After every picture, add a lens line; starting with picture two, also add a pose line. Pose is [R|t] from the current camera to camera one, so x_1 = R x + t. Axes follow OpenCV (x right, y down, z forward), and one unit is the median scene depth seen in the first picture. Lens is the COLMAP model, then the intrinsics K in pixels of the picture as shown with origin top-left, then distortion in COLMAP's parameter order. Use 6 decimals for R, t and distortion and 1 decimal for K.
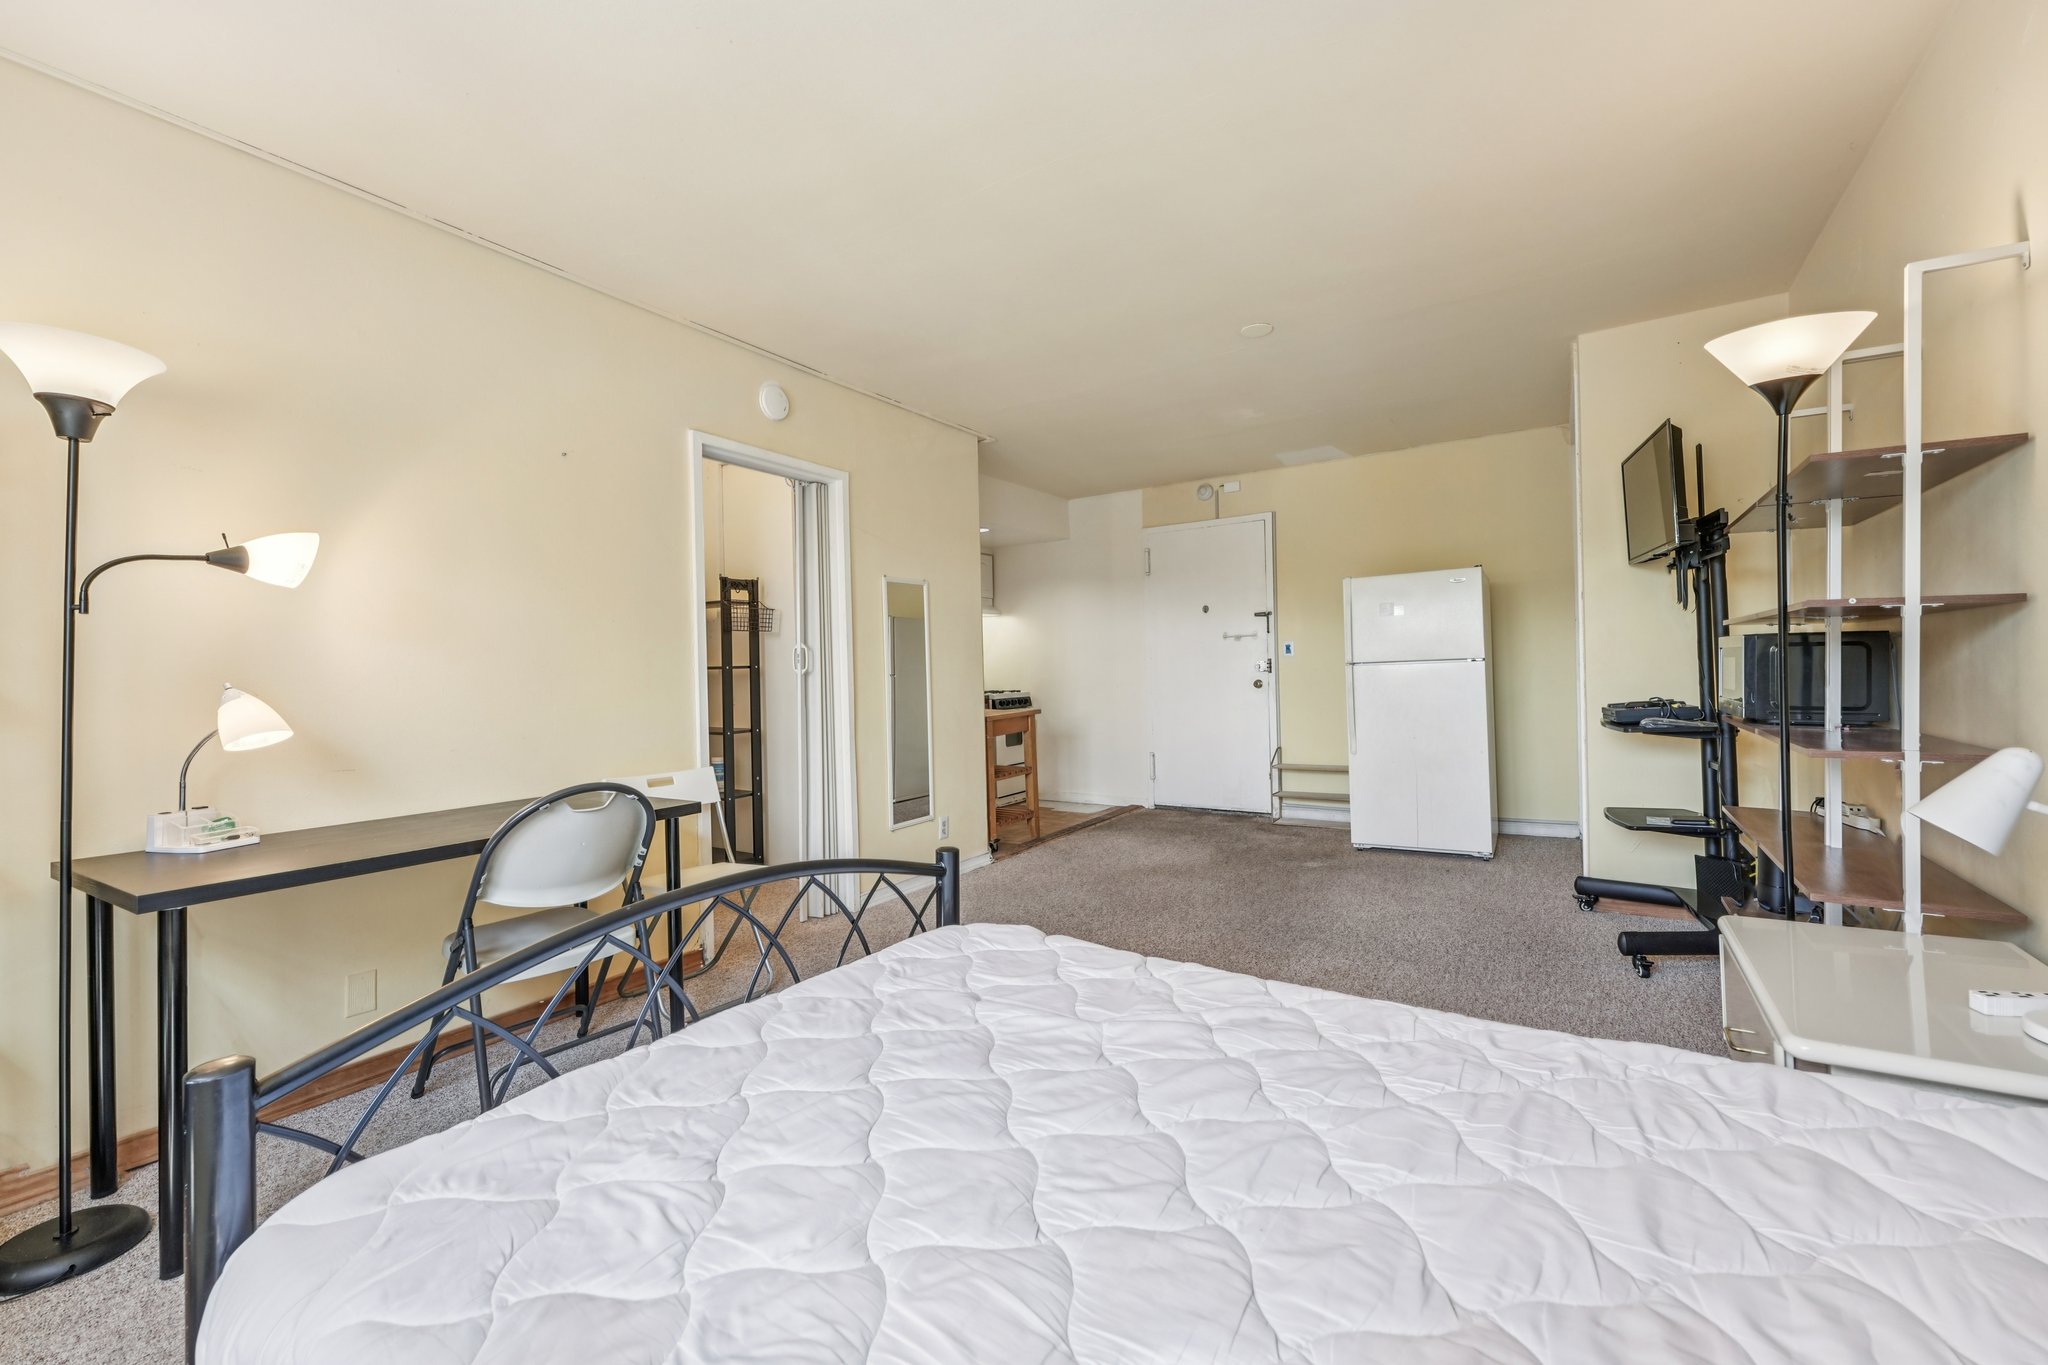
lens RADIAL K [[850.8, 0, 1033.3], [0, 850.8, 669.5], [0, 0, 1]] dist [-0.000337, -0.000094]
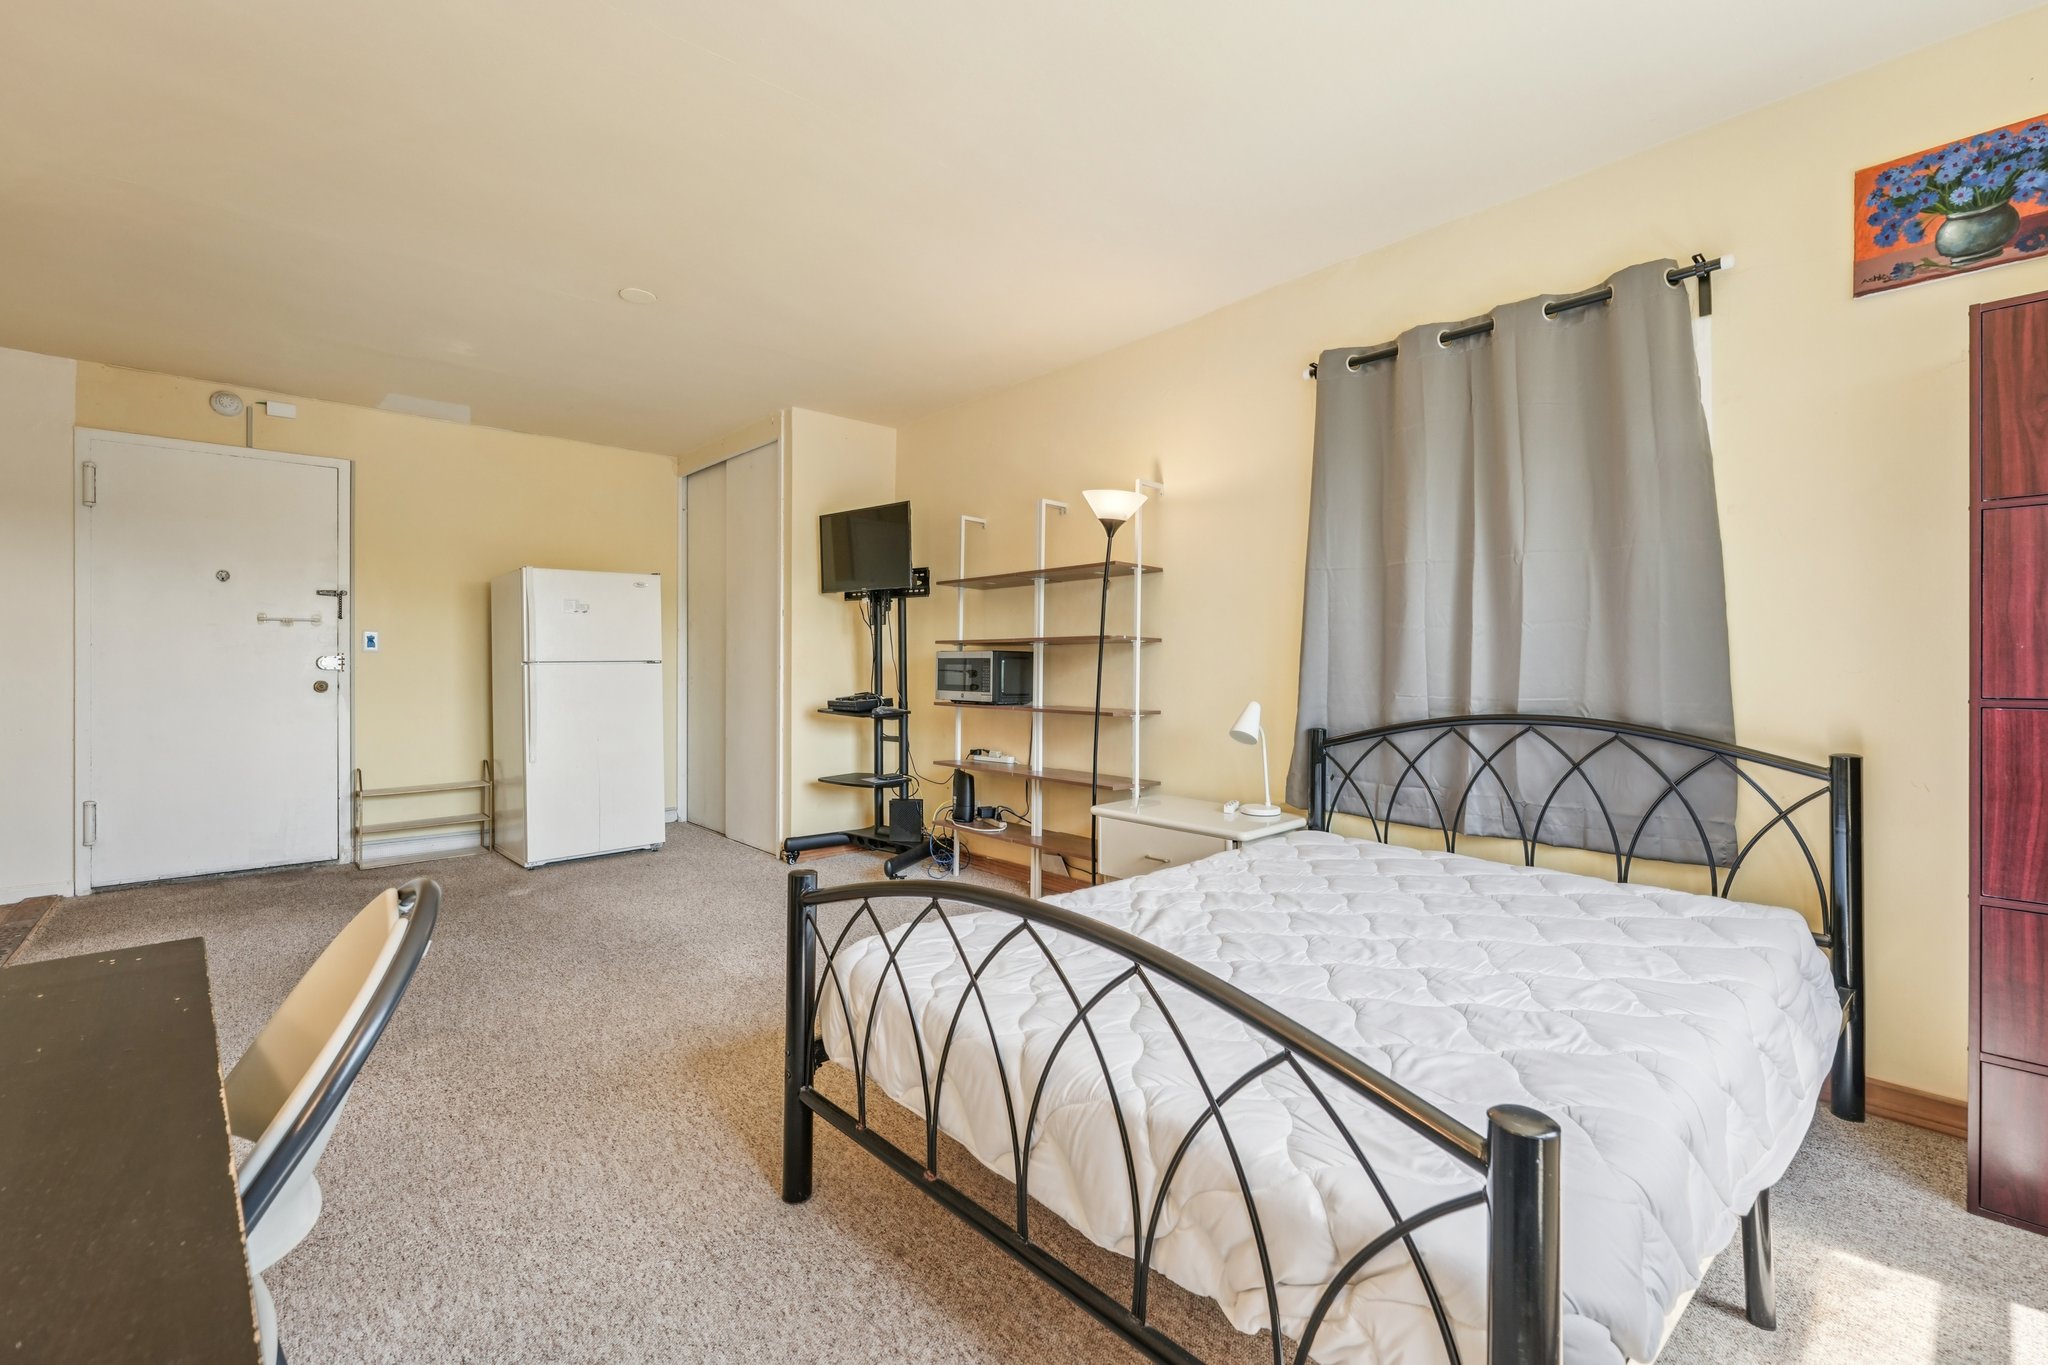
lens RADIAL K [[850.8, 0, 1033.3], [0, 850.8, 669.5], [0, 0, 1]] dist [-0.000337, -0.000094]
pose [[0.235790, 0.015808, 0.971675, -0.315754], [-0.008724, 0.999862, -0.014149, 0.007322], [-0.971765, -0.005141, 0.235896, 0.226381]]
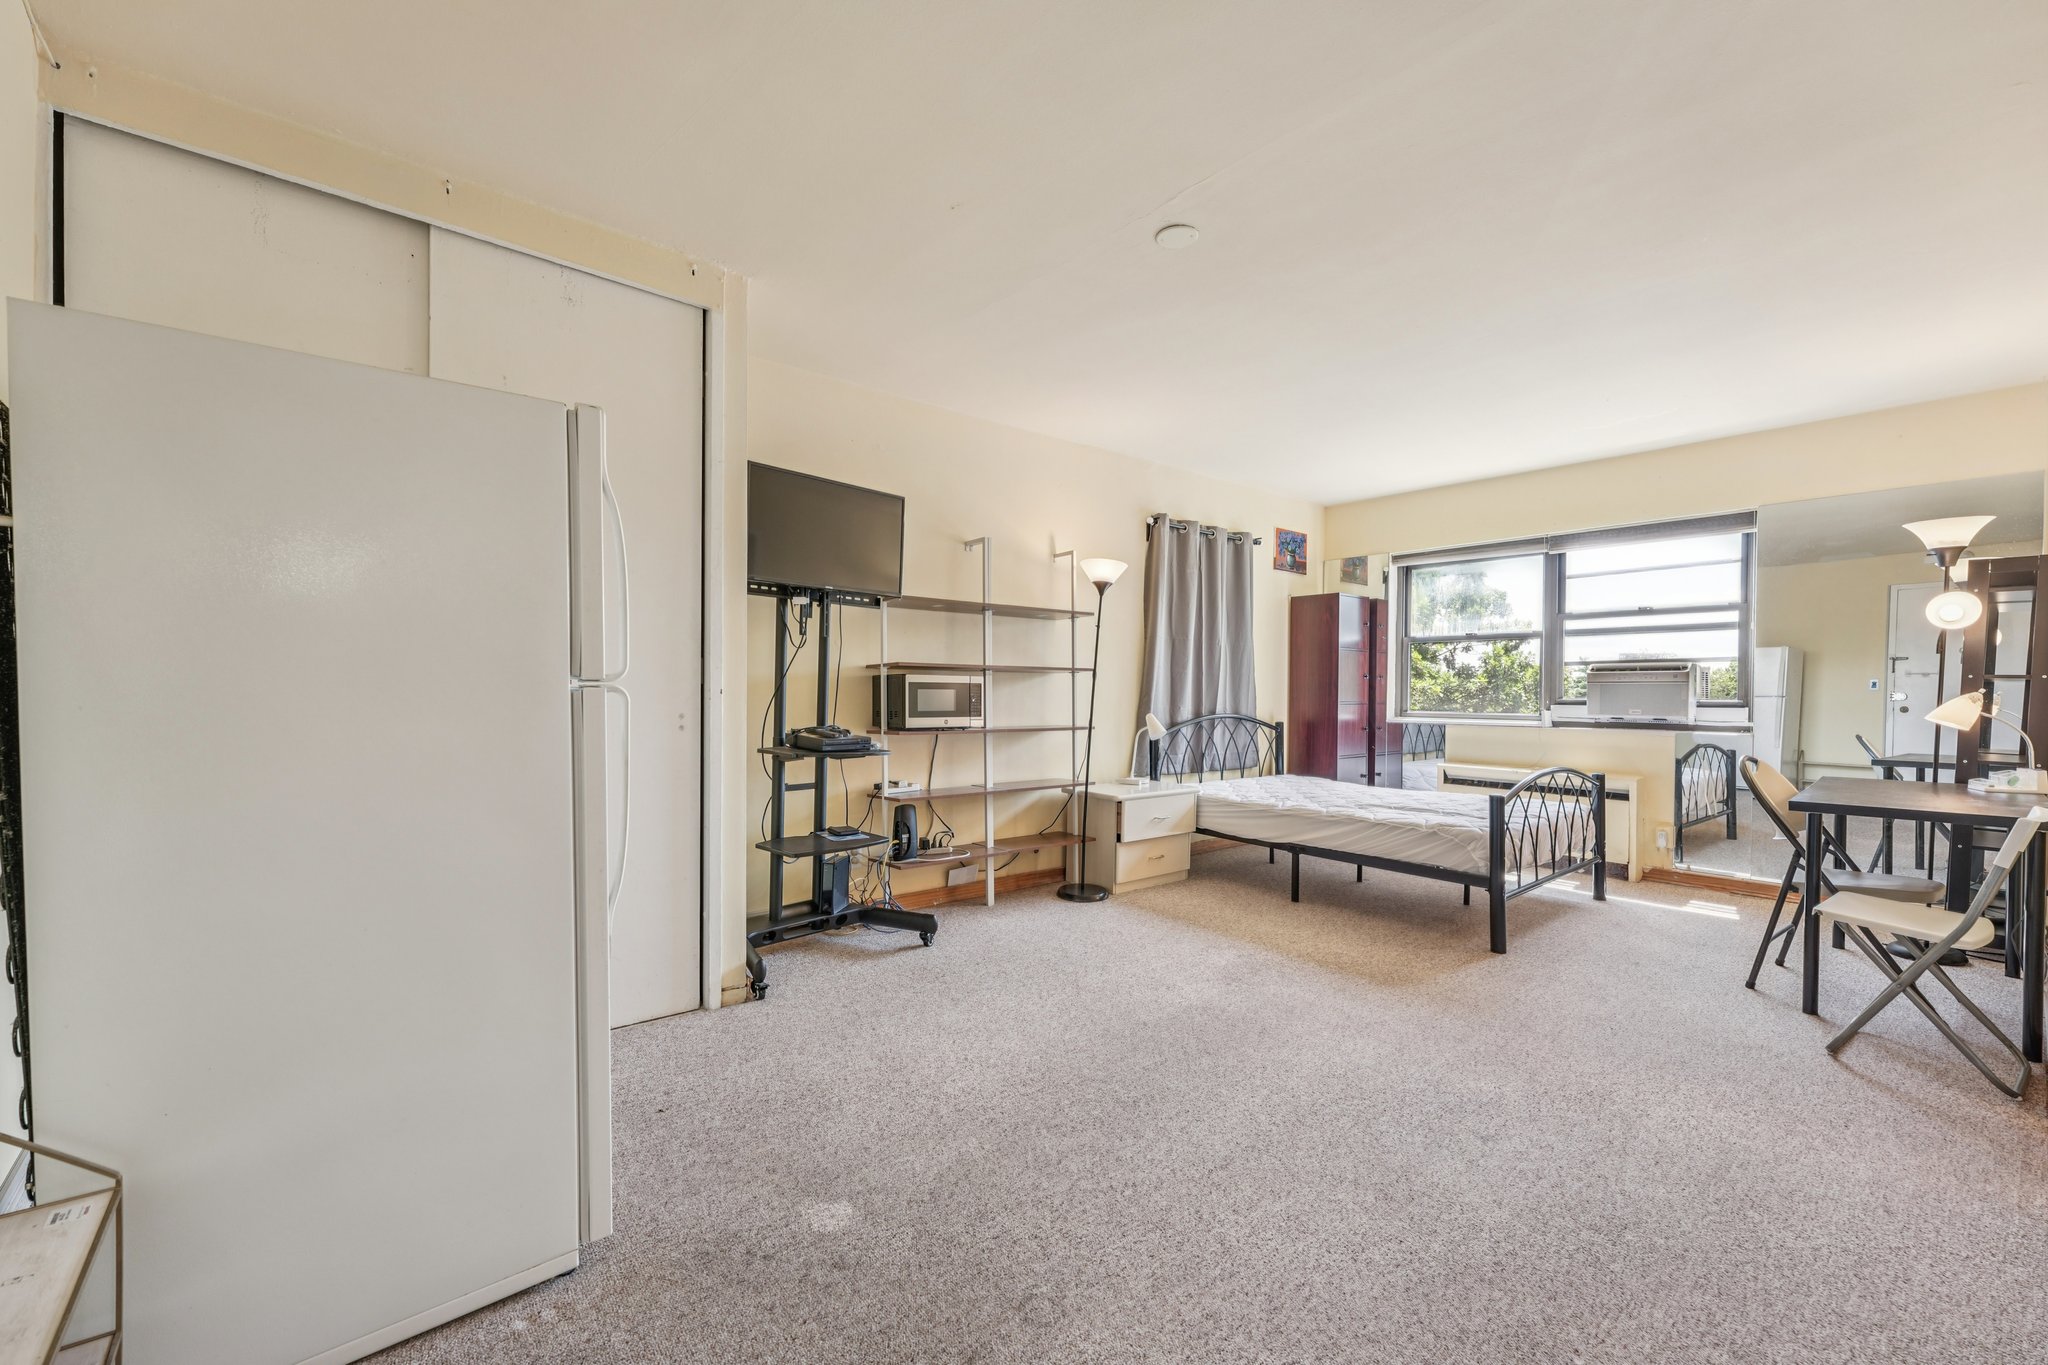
lens RADIAL K [[812.7, 0, 1018.8], [0, 812.7, 690.6], [0, 0, 1]] dist [-0.000298, -0.000035]
pose [[-0.953874, 0.014644, 0.299848, 0.120951], [0.012597, 0.999882, -0.008760, 0.000887], [-0.299941, -0.004579, -0.953947, 1.064147]]
